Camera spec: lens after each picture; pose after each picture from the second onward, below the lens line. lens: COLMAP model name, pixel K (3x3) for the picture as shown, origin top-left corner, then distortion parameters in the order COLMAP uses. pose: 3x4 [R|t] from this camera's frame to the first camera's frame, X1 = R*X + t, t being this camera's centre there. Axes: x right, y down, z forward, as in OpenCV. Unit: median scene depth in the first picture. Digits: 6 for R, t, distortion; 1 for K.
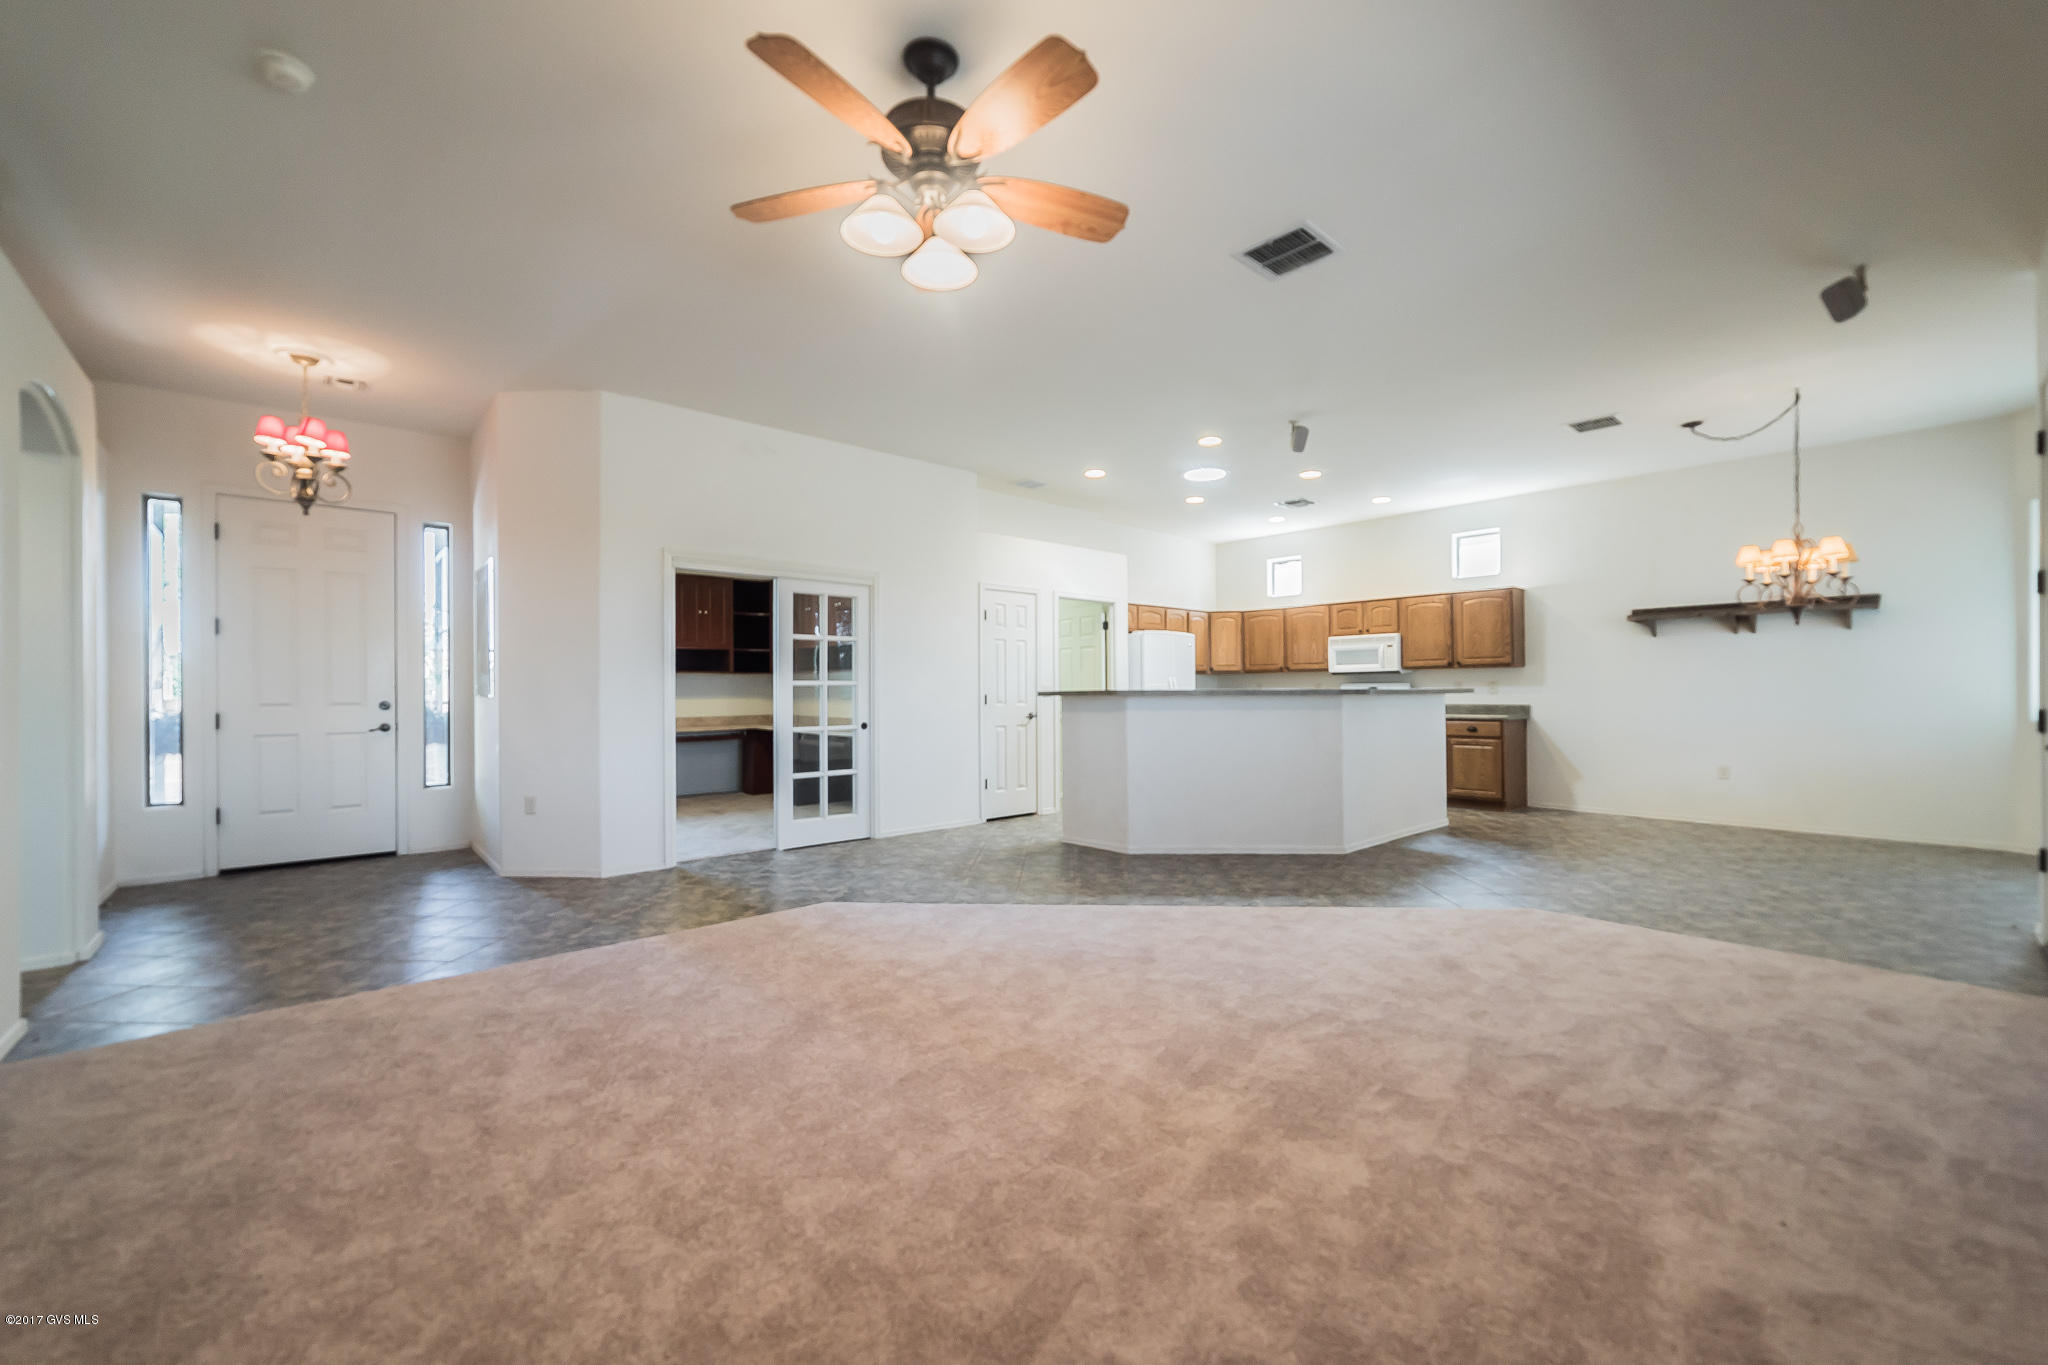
lens RADIAL K [[808.0, 0, 1018.3], [0, 808.0, 691.9], [0, 0, 1]] dist [0.000301, 0.000095]
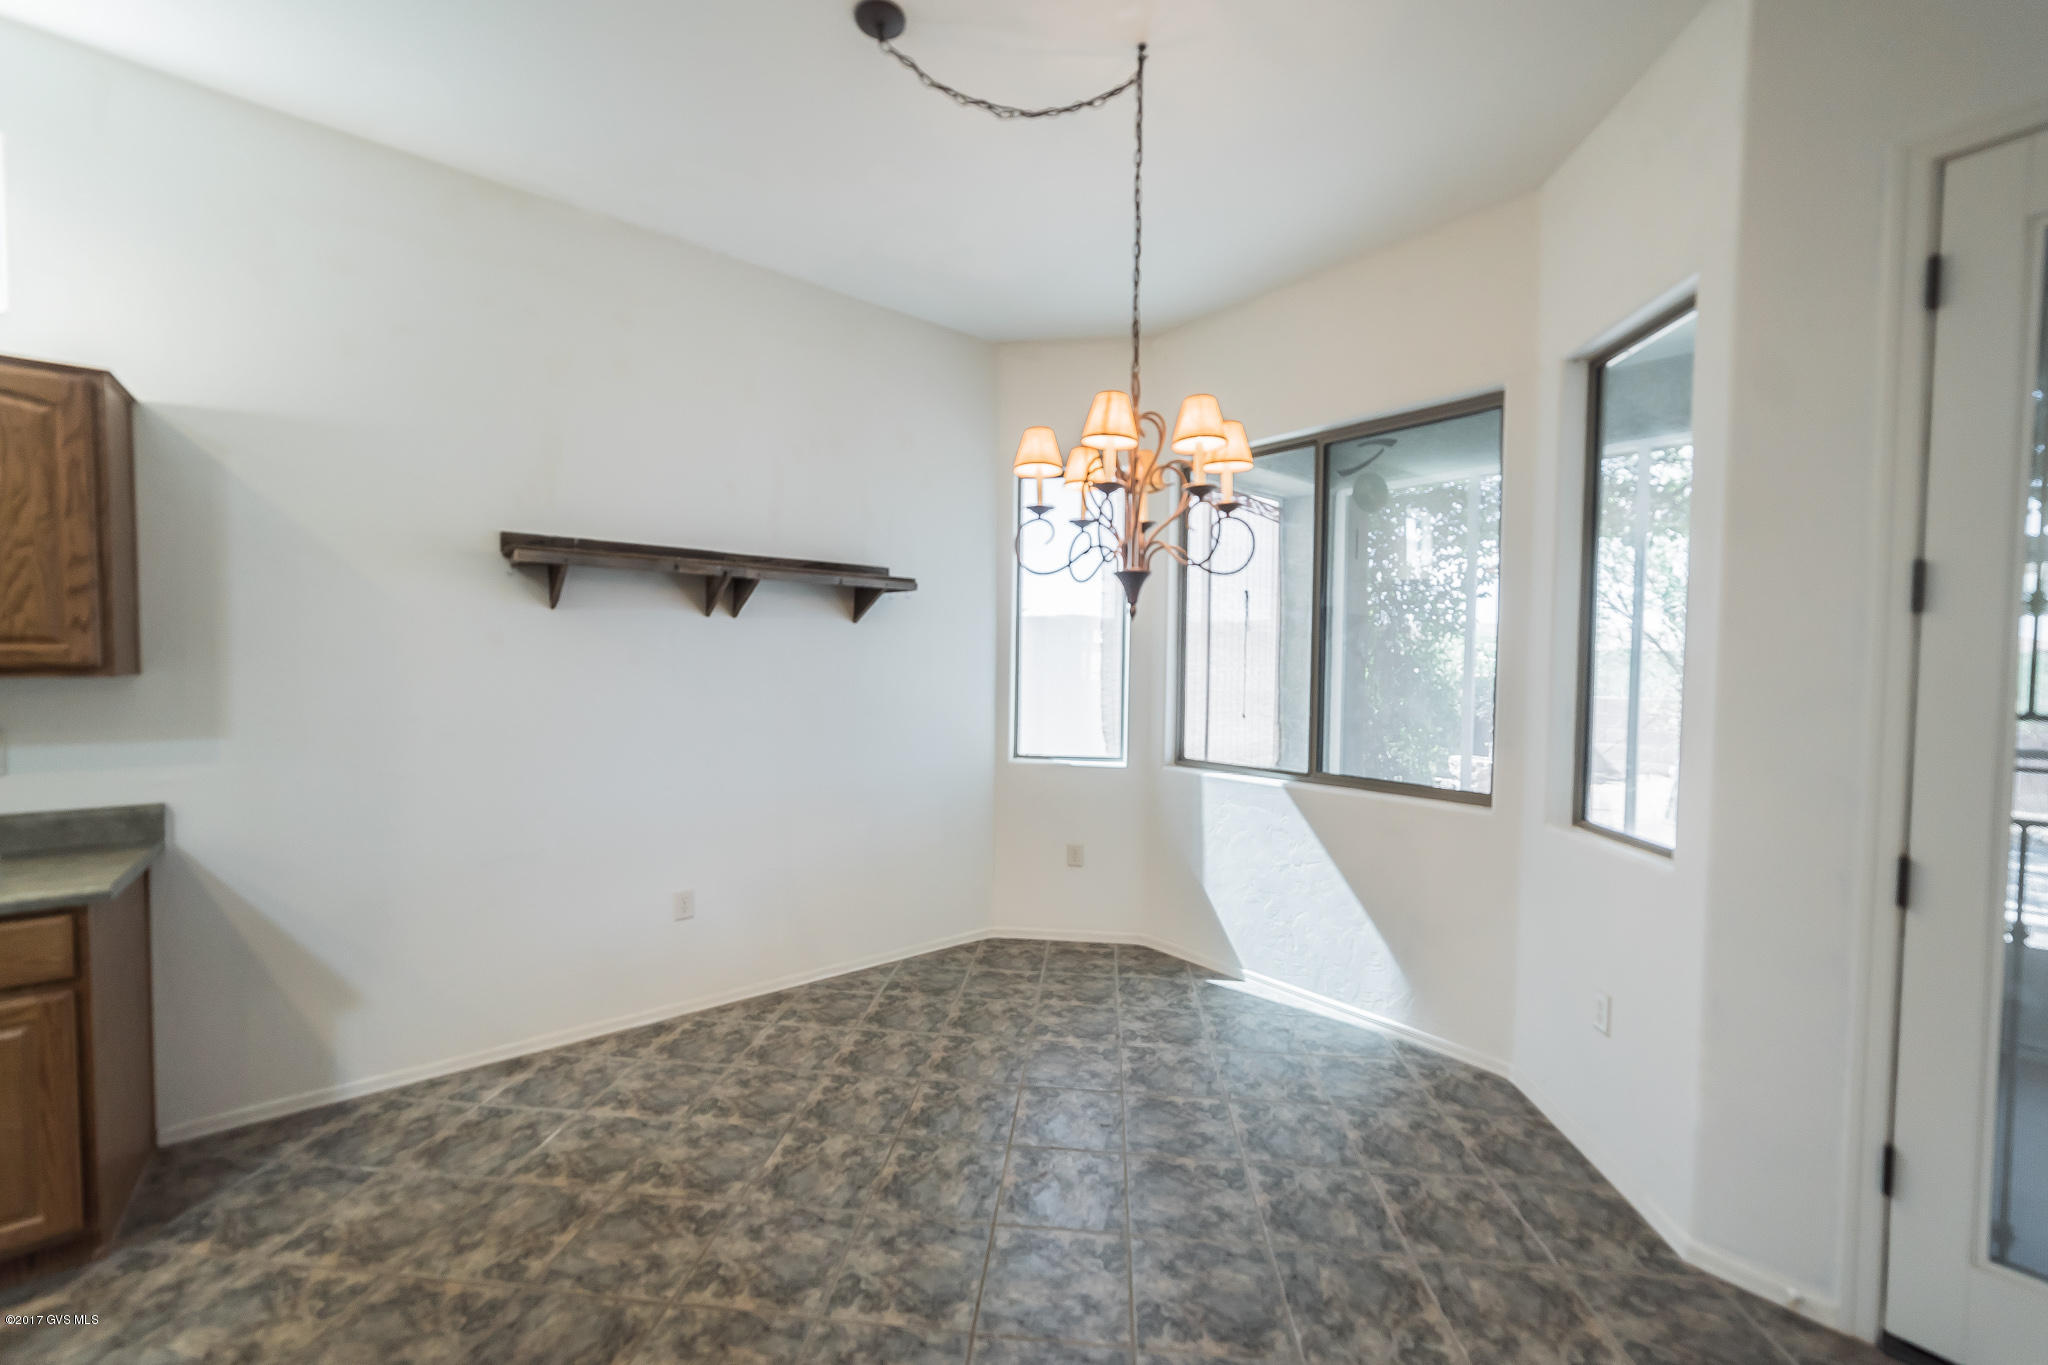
lens RADIAL K [[808.0, 0, 1018.3], [0, 808.0, 691.9], [0, 0, 1]] dist [0.000301, 0.000095]
pose [[0.055985, -0.026235, 0.998087, 0.370455], [-0.006814, 0.999621, 0.026658, -0.036137], [-0.998408, -0.008293, 0.055785, 0.698601]]
